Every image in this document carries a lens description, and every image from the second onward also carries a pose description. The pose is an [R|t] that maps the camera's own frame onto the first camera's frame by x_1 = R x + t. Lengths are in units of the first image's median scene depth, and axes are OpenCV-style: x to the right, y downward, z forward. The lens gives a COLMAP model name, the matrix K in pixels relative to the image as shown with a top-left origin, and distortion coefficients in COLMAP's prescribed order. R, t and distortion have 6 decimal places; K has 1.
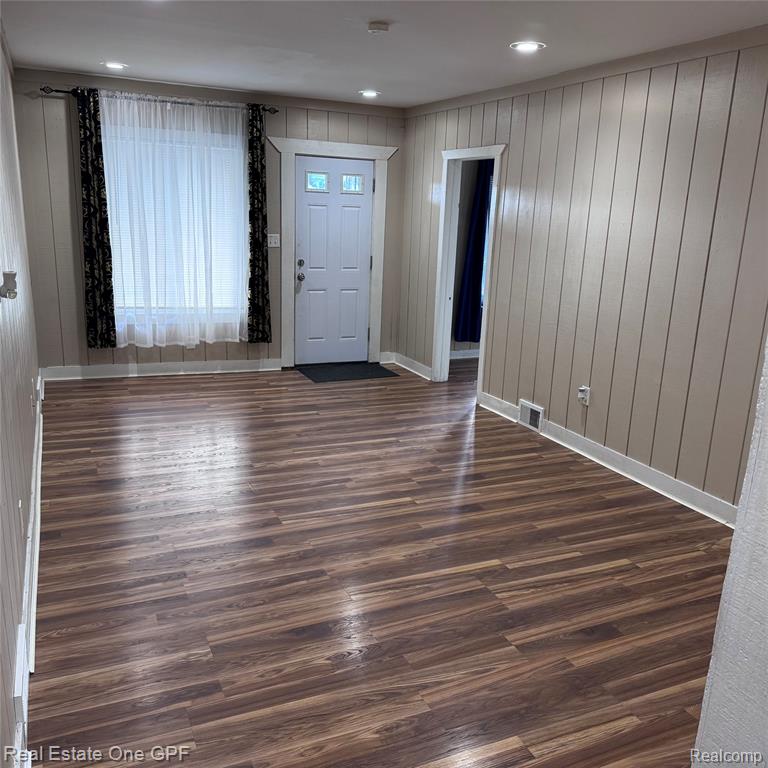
lens RADIAL K [[706.7, 0, 385.2], [0, 706.7, 392.7], [0, 0, 1]] dist [0.178617, -0.351916]
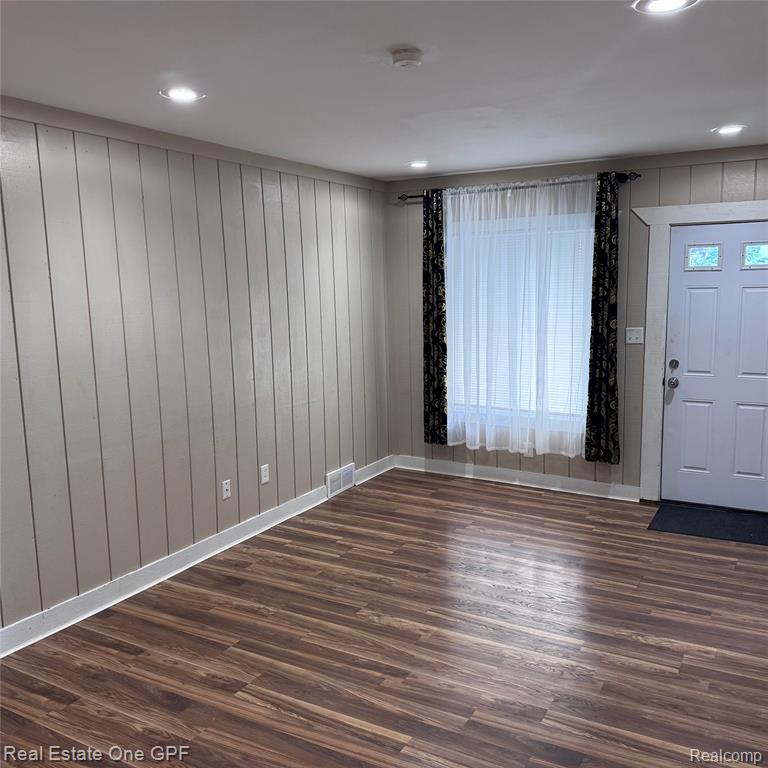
lens RADIAL K [[706.7, 0, 385.2], [0, 706.7, 392.7], [0, 0, 1]] dist [0.178617, -0.351916]
pose [[0.593395, 0.072639, -0.801627, 0.330254], [-0.165676, 0.985617, -0.033329, -0.084897], [0.787676, 0.152588, 0.596894, 0.346863]]
